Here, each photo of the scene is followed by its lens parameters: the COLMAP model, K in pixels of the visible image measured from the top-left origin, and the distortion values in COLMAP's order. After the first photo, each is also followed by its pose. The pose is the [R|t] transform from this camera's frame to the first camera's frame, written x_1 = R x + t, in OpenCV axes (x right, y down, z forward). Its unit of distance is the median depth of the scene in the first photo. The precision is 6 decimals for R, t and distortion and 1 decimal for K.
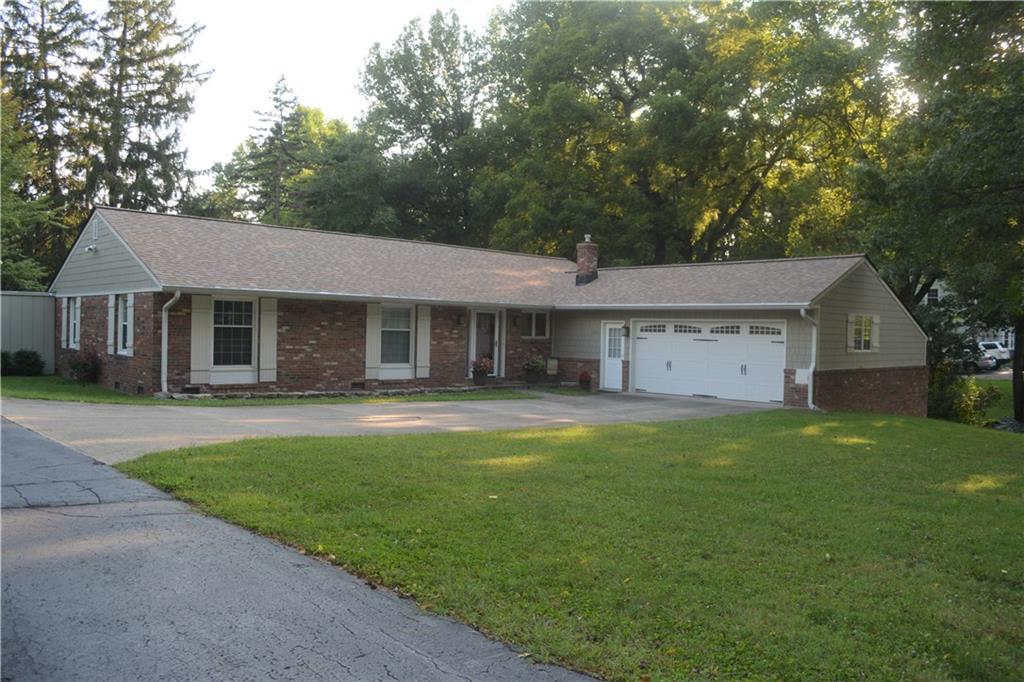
lens RADIAL K [[770.1, 0, 512.0], [0, 770.1, 341.0], [0, 0, 1]] dist [-0.073004, 0.005171]
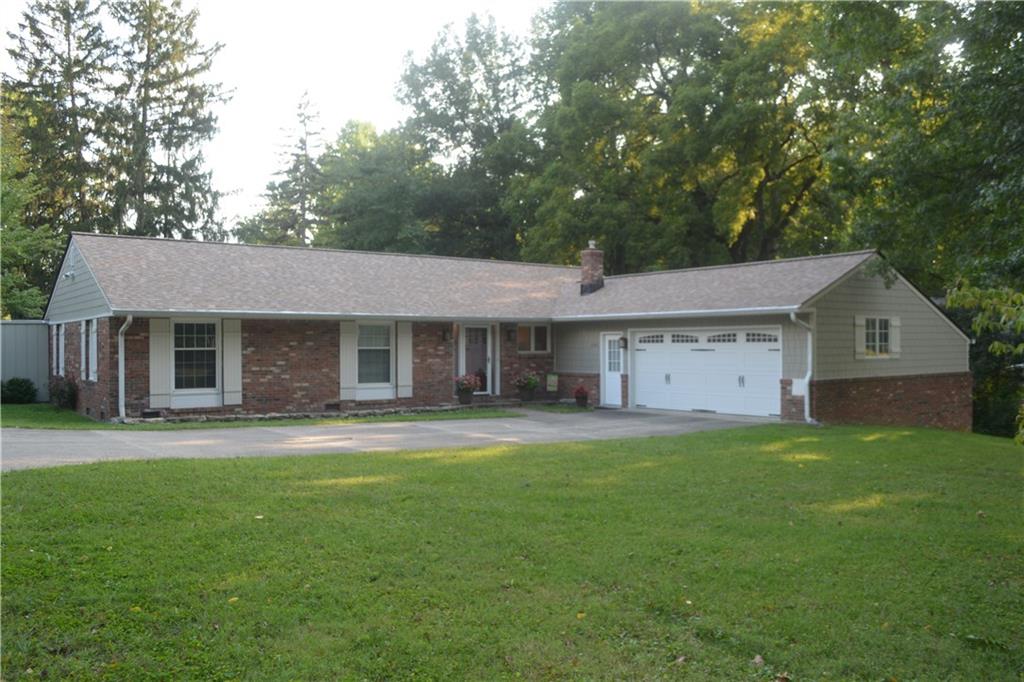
lens RADIAL K [[818.6, 0, 512.0], [0, 818.6, 341.0], [0, 0, 1]] dist [-0.069569, -0.002246]
pose [[0.994179, -0.028356, -0.103942, 0.116479], [0.026244, 0.999422, -0.021628, 0.002919], [0.104495, 0.018775, 0.994348, 0.001563]]
